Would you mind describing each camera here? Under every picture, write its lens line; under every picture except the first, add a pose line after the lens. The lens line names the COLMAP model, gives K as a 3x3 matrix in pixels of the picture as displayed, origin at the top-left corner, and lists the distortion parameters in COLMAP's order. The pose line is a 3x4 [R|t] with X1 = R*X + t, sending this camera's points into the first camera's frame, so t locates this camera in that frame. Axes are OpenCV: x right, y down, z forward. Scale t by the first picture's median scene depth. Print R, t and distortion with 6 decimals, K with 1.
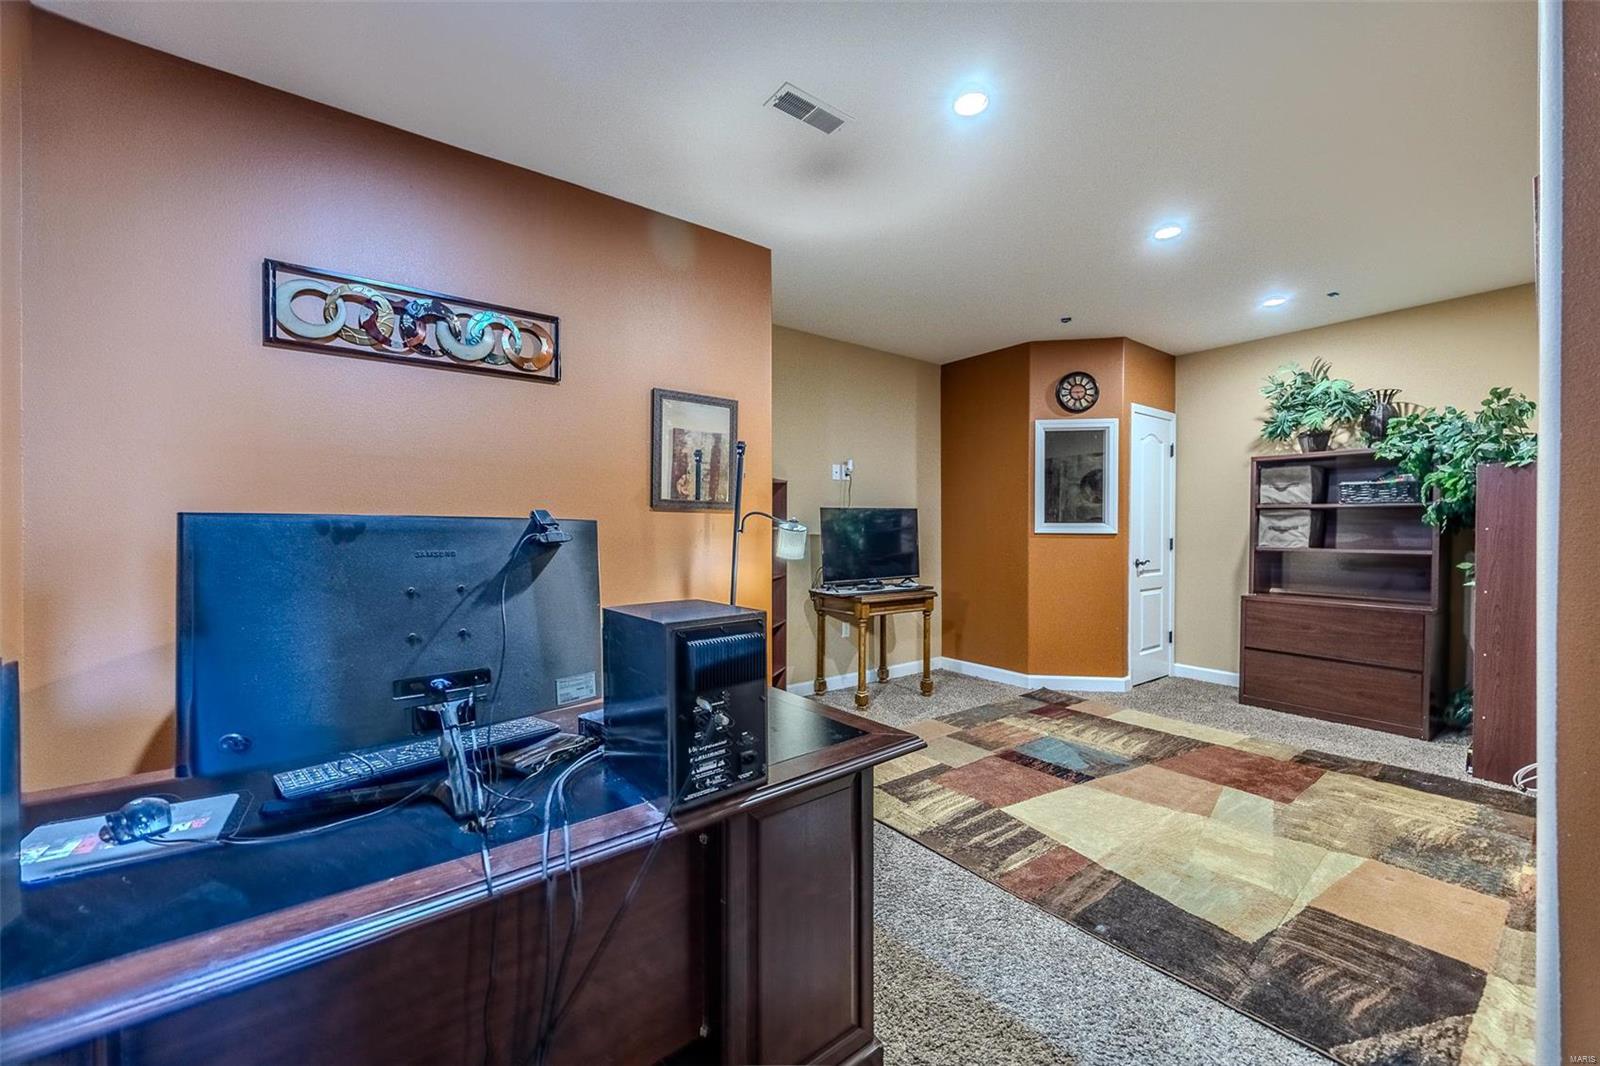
lens RADIAL K [[620.8, 0, 807.1], [0, 620.8, 532.9], [0, 0, 1]] dist [-0.002520, -0.000964]
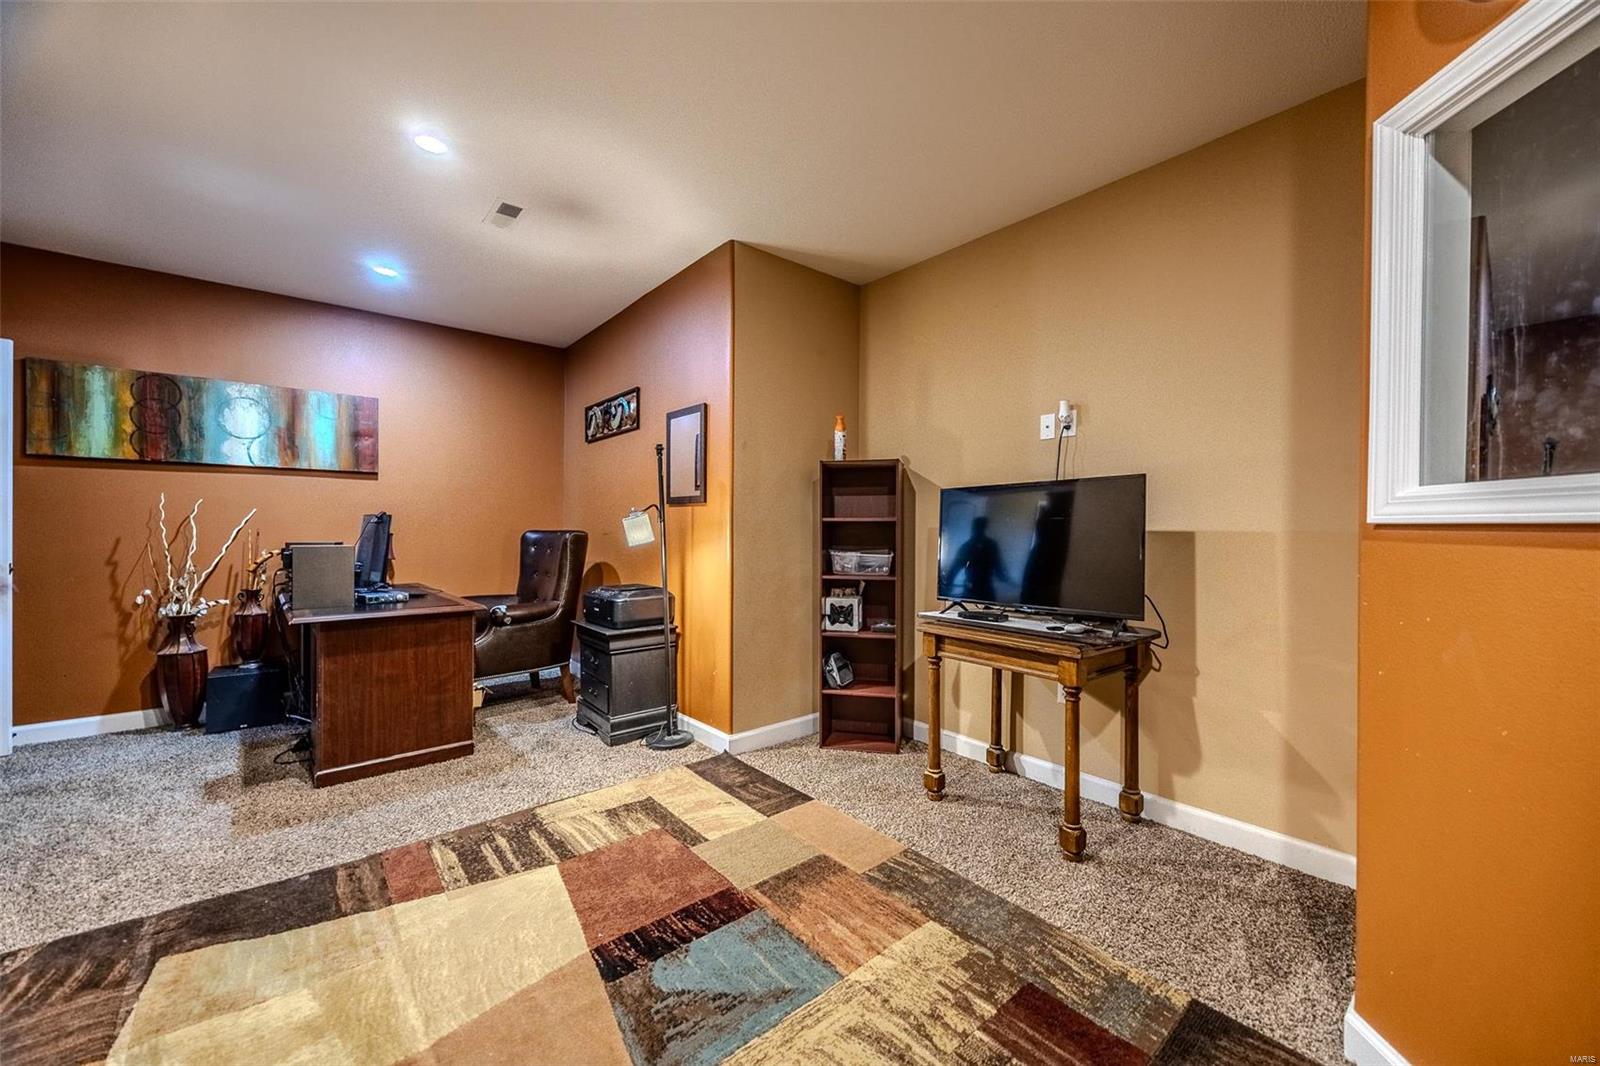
lens RADIAL K [[620.8, 0, 808.6], [0, 620.8, 530.4], [0, 0, 1]] dist [-0.002520, -0.000964]
pose [[0.041465, 0.004130, -0.999131, 1.002490], [-0.011216, 0.999930, 0.003668, 0.006809], [0.999077, 0.011055, 0.041508, 1.150799]]
